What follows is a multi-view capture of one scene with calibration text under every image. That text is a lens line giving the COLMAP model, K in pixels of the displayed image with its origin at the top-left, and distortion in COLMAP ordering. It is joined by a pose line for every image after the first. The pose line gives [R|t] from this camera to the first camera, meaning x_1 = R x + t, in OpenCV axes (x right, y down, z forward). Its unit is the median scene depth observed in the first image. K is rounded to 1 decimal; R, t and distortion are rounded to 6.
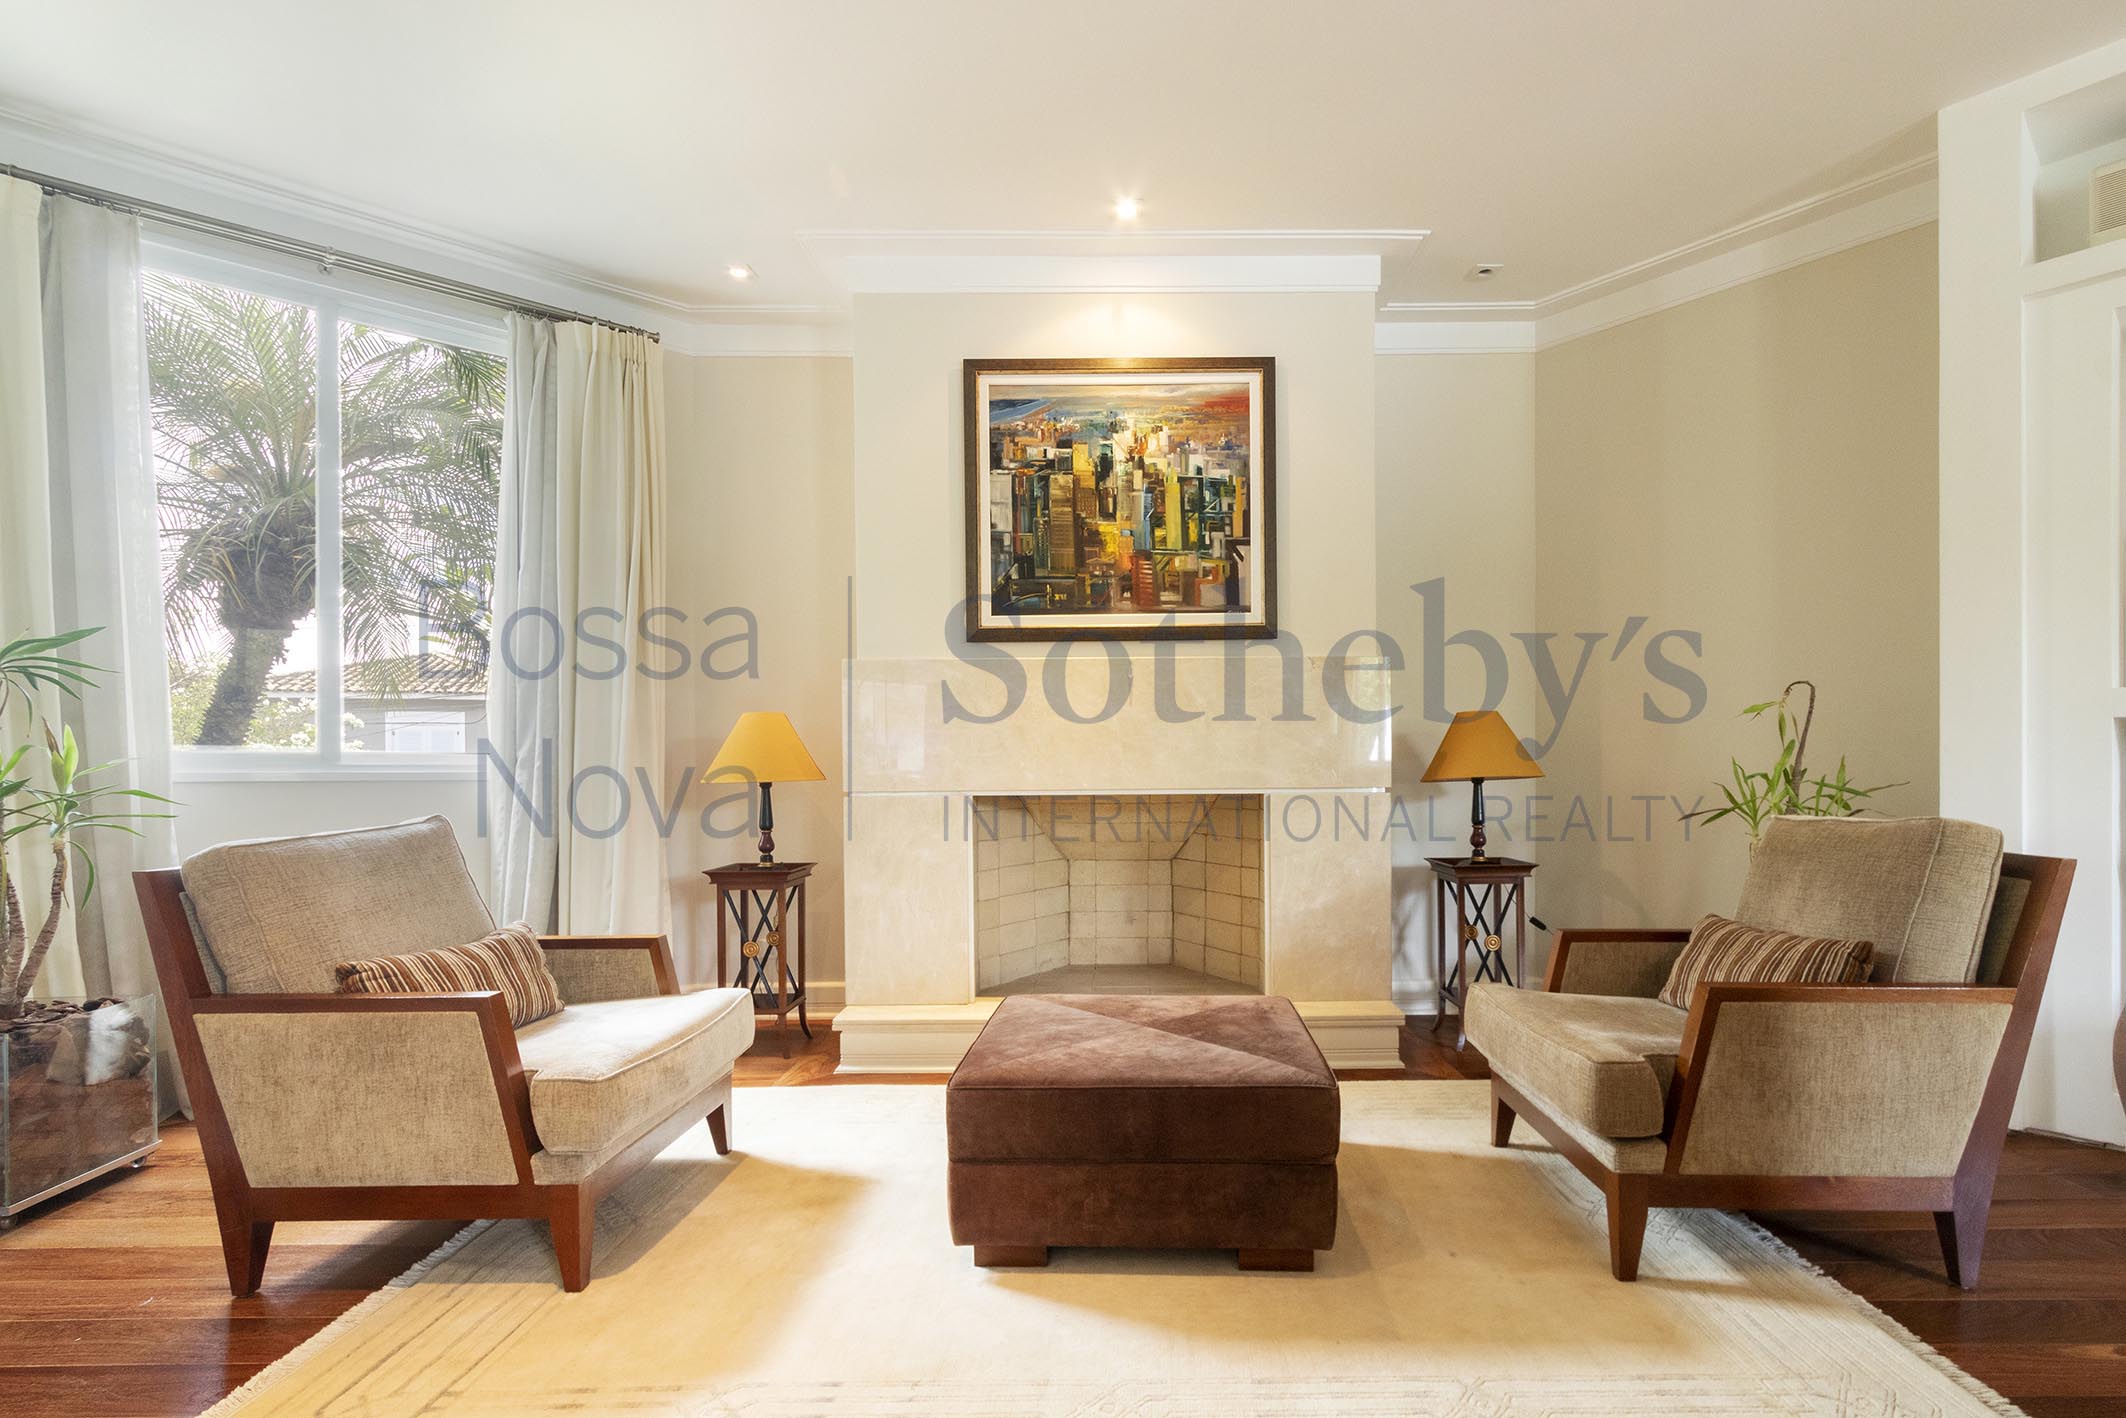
lens RADIAL K [[928.0, 0, 1071.6], [0, 928.0, 767.5], [0, 0, 1]] dist [0.021320, -0.009504]
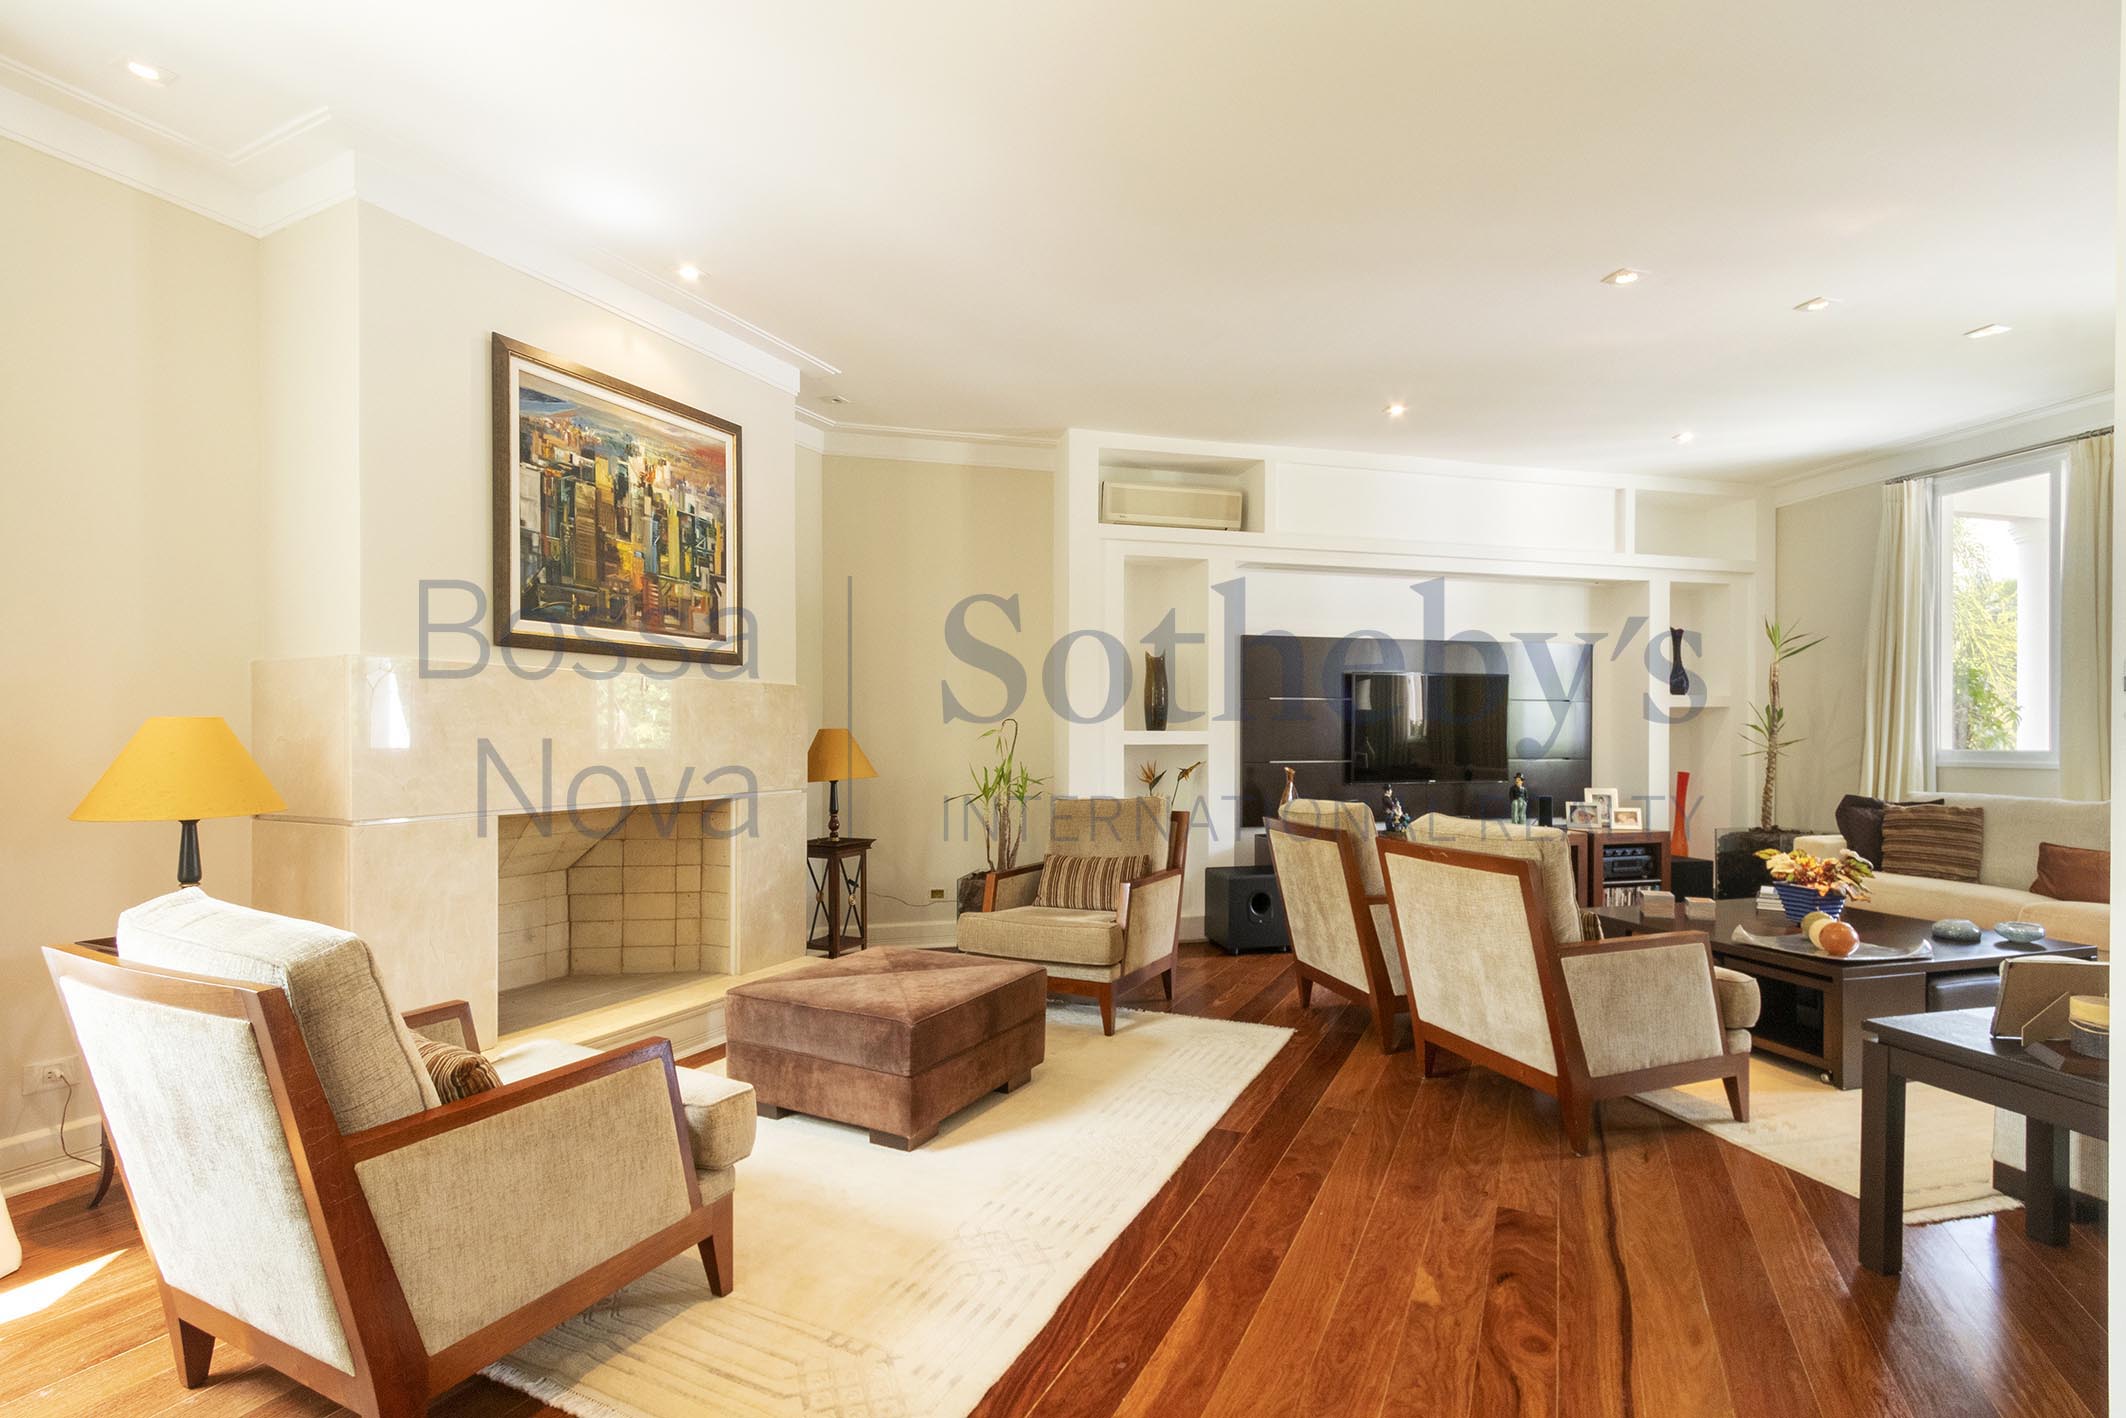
lens RADIAL K [[970.7, 0, 1070.2], [0, 970.7, 748.7], [0, 0, 1]] dist [0.022695, 0.000232]
pose [[0.460756, -0.000580, 0.887527, -0.690561], [-0.000542, 0.999999, 0.000934, -0.035699], [-0.887527, -0.000911, 0.460755, 0.065995]]
